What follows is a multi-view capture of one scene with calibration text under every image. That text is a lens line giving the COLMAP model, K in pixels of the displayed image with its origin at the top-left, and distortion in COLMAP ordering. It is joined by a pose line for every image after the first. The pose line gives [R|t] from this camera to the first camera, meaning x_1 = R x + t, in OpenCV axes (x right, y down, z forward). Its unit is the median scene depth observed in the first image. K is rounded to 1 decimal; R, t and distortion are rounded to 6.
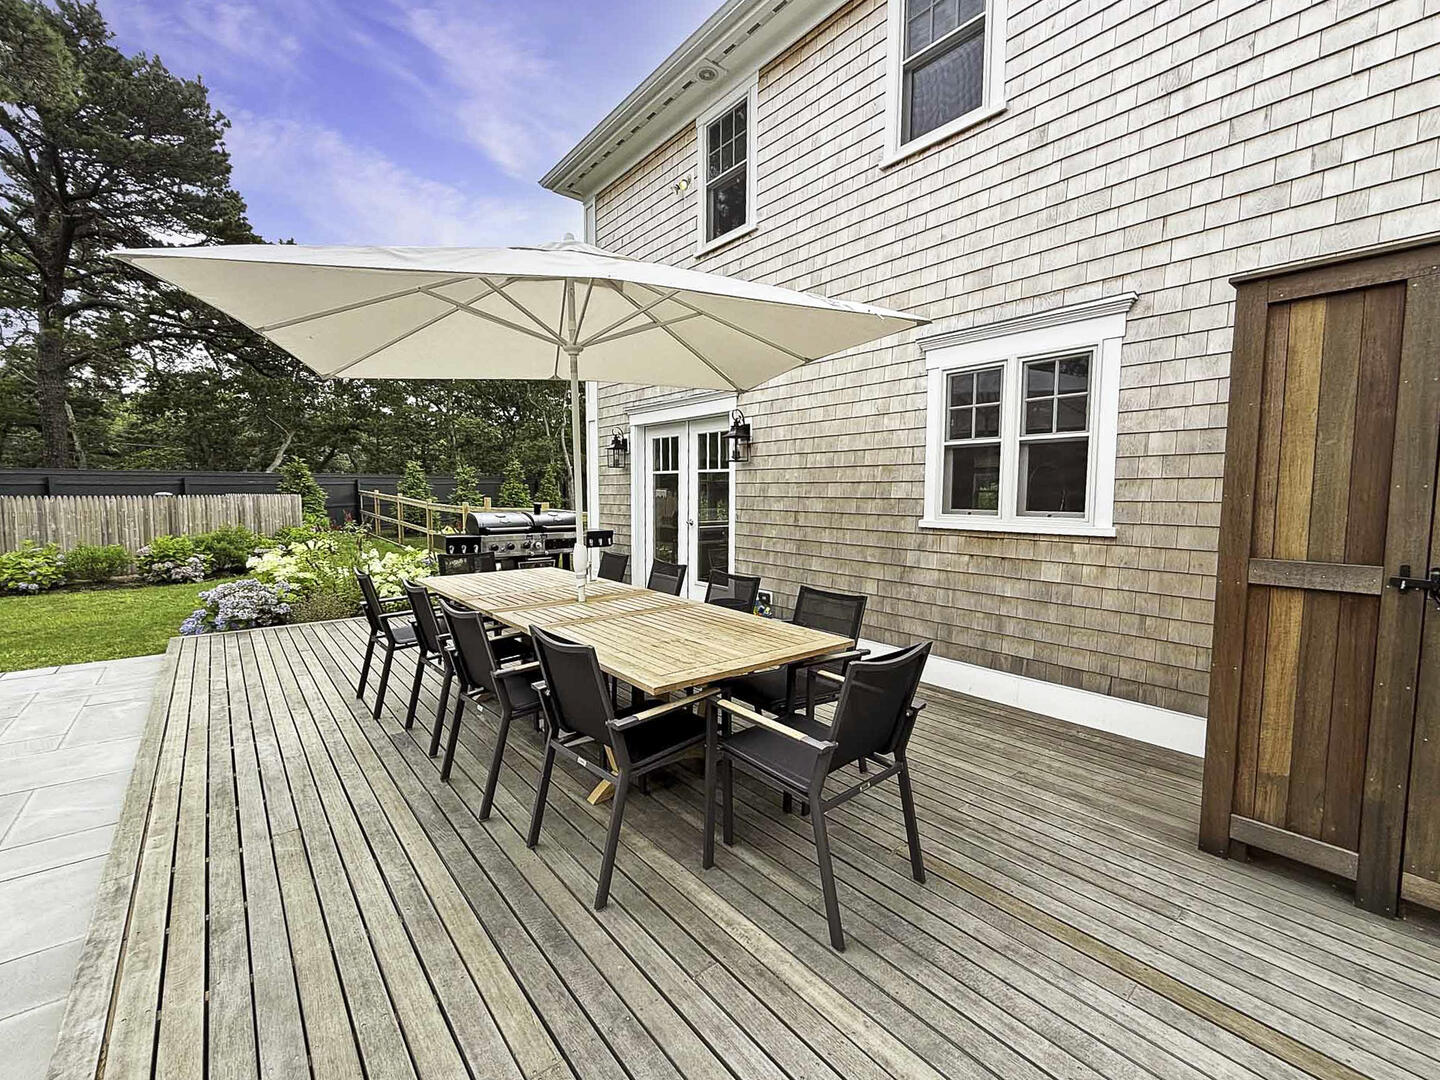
lens RADIAL K [[586.3, 0, 706.9], [0, 586.3, 536.0], [0, 0, 1]] dist [-0.001468, -0.000319]
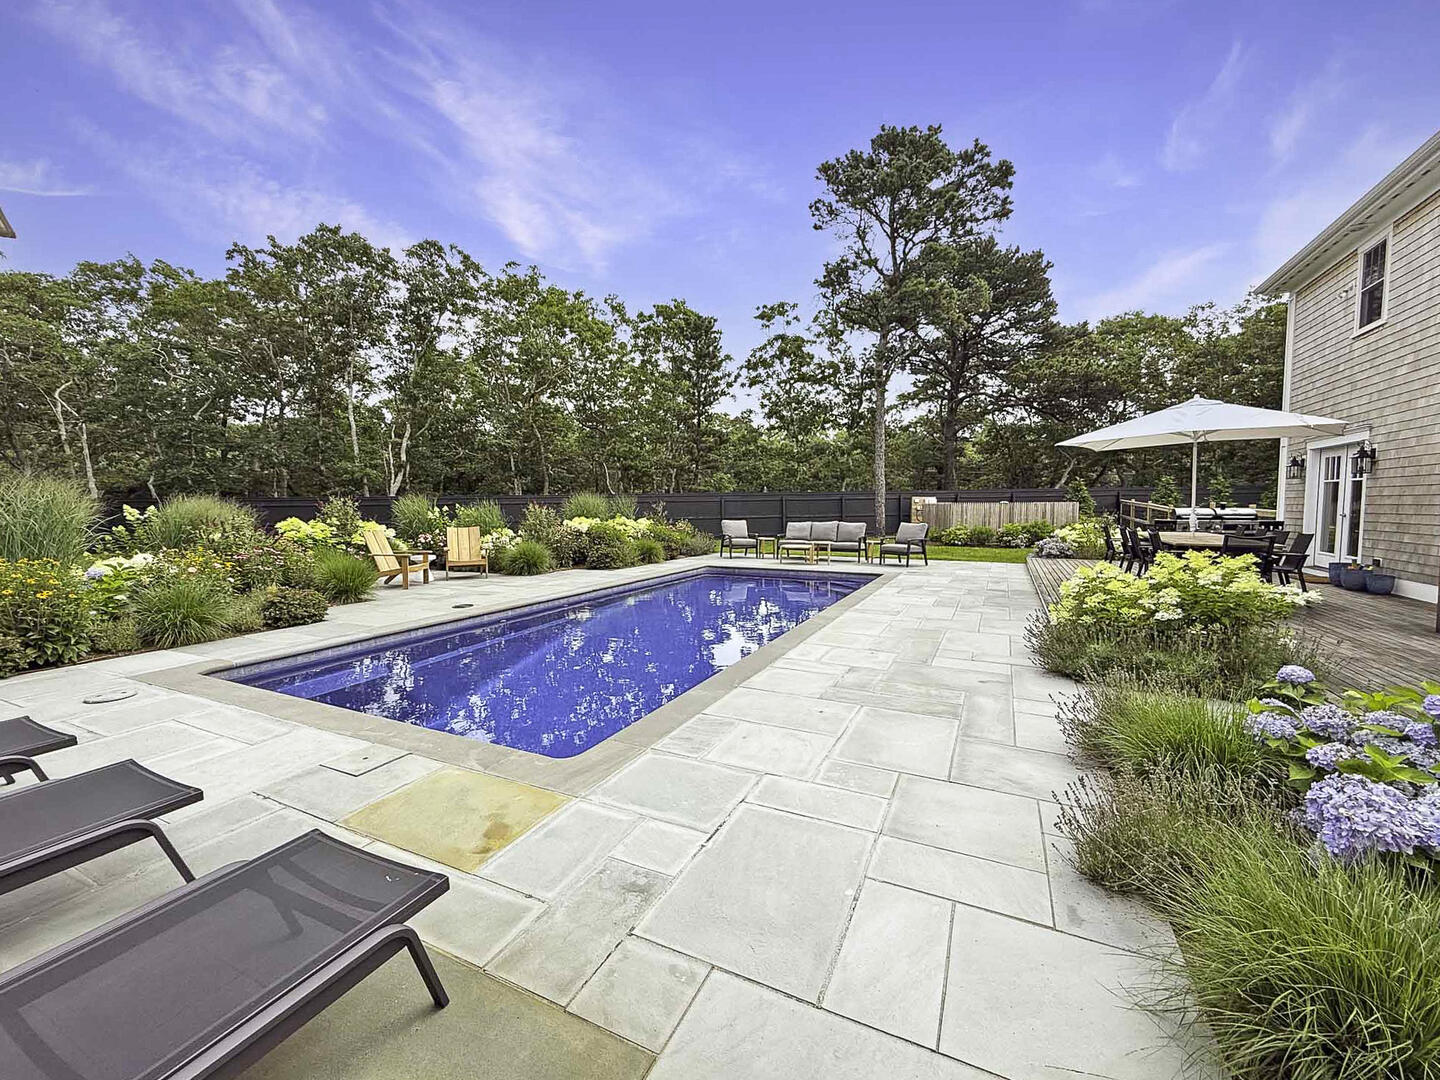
lens RADIAL K [[586.3, 0, 709.7], [0, 586.3, 537.8], [0, 0, 1]] dist [-0.001468, -0.000319]
pose [[0.401346, 0.047738, -0.914682, 0.685386], [-0.065840, 0.997561, 0.023175, 0.105584], [0.913557, 0.050921, 0.403510, -1.042209]]
